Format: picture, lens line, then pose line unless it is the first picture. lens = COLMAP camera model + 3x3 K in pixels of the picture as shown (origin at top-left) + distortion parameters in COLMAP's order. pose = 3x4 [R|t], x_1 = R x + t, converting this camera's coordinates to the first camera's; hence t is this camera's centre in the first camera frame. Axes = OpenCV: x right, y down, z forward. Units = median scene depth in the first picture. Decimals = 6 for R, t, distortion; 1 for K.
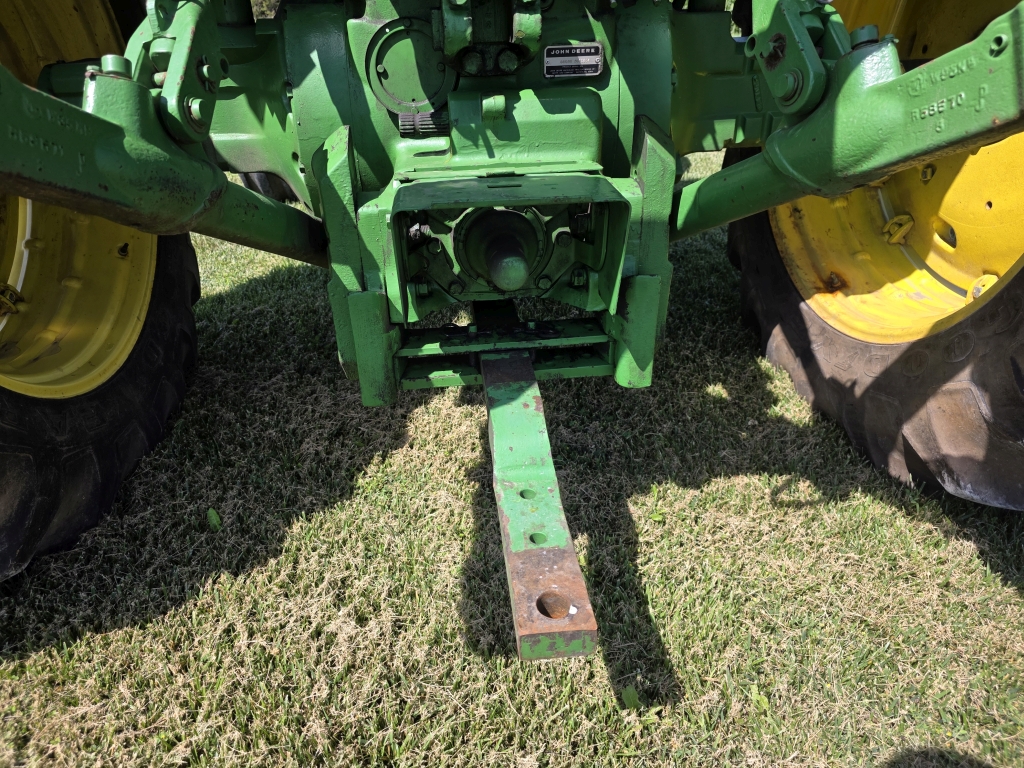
lens RADIAL K [[685.9, 0, 502.5], [0, 685.9, 375.7], [0, 0, 1]] dist [0.042062, -0.040823]
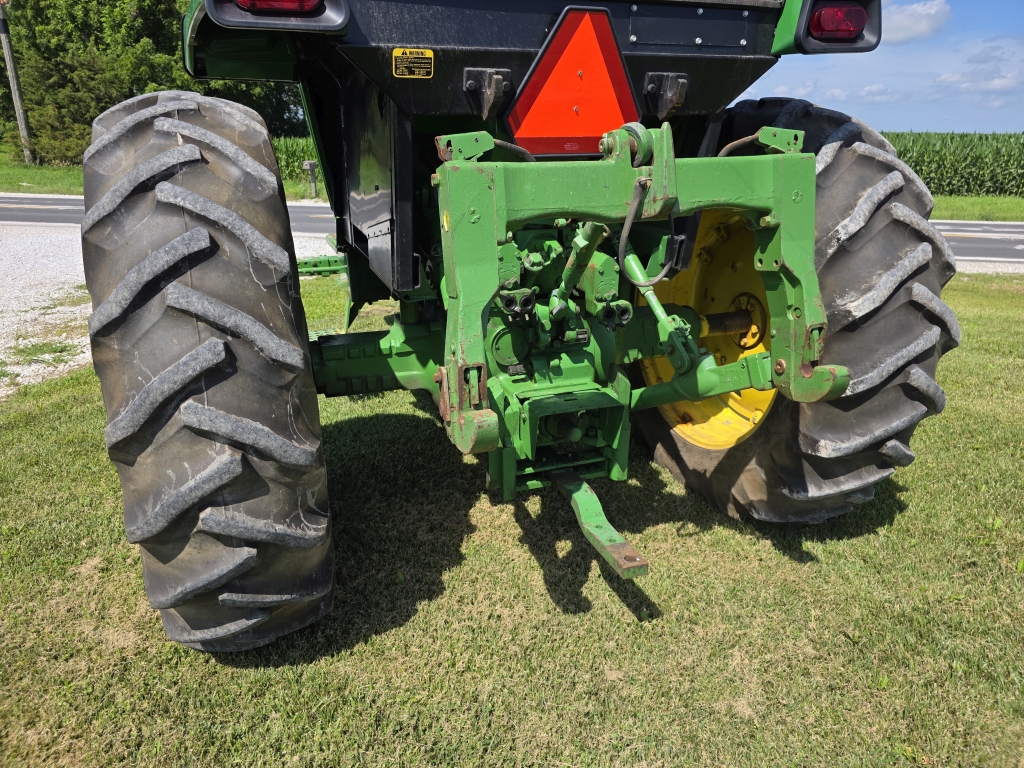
lens RADIAL K [[685.9, 0, 498.1], [0, 685.9, 382.2], [0, 0, 1]] dist [0.042062, -0.040823]
pose [[0.971814, -0.061331, 0.227633, -0.597315], [0.097656, 0.983557, -0.151916, 0.003645], [-0.214573, 0.169864, 0.961824, -0.964360]]
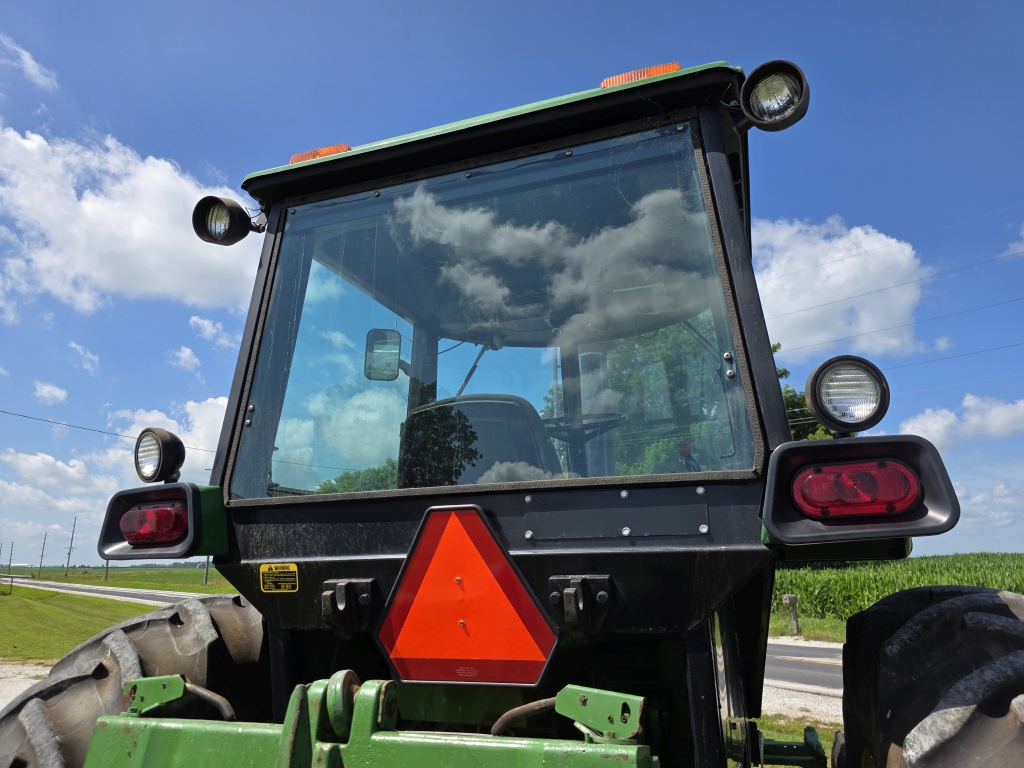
lens RADIAL K [[685.9, 0, 513.1], [0, 685.9, 383.5], [0, 0, 1]] dist [0.042062, -0.040823]
pose [[0.906207, -0.103649, -0.409934, 0.616694], [-0.206321, 0.737851, -0.642657, -0.395794], [0.369081, 0.666958, 0.647260, -0.610389]]
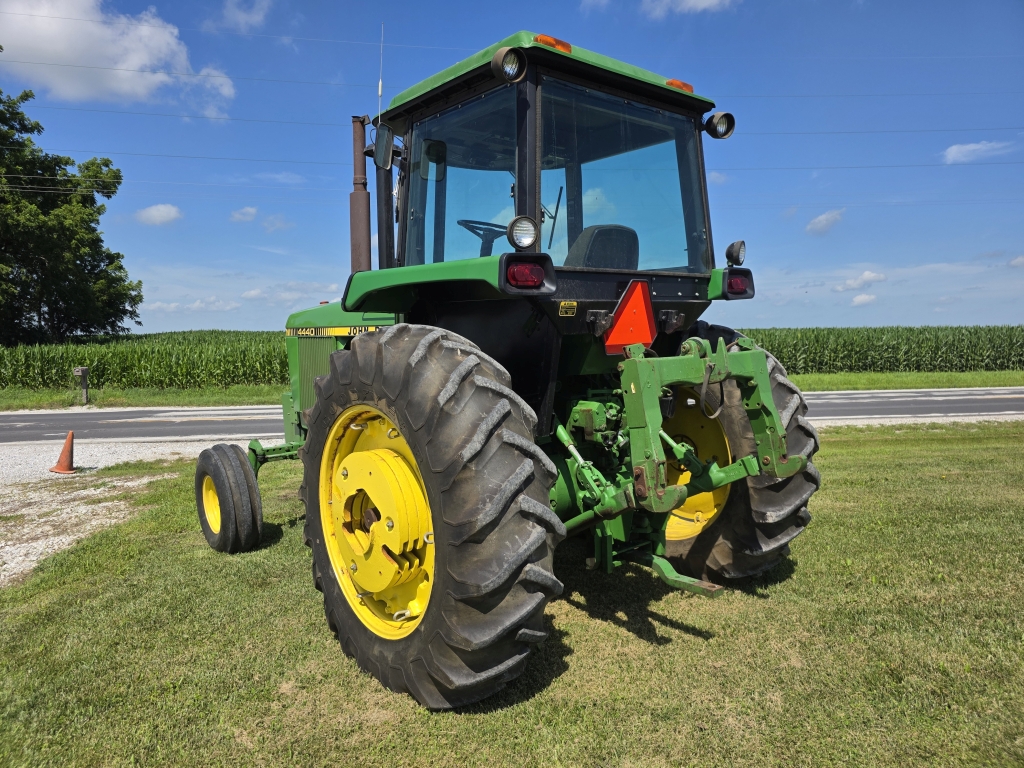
lens RADIAL K [[685.9, 0, 475.8], [0, 685.9, 375.1], [0, 0, 1]] dist [0.042062, -0.040823]
pose [[0.843535, -0.030399, 0.536213, -2.110702], [0.263034, 0.893847, -0.363114, 0.194457], [-0.468254, 0.447341, 0.761987, -1.364033]]
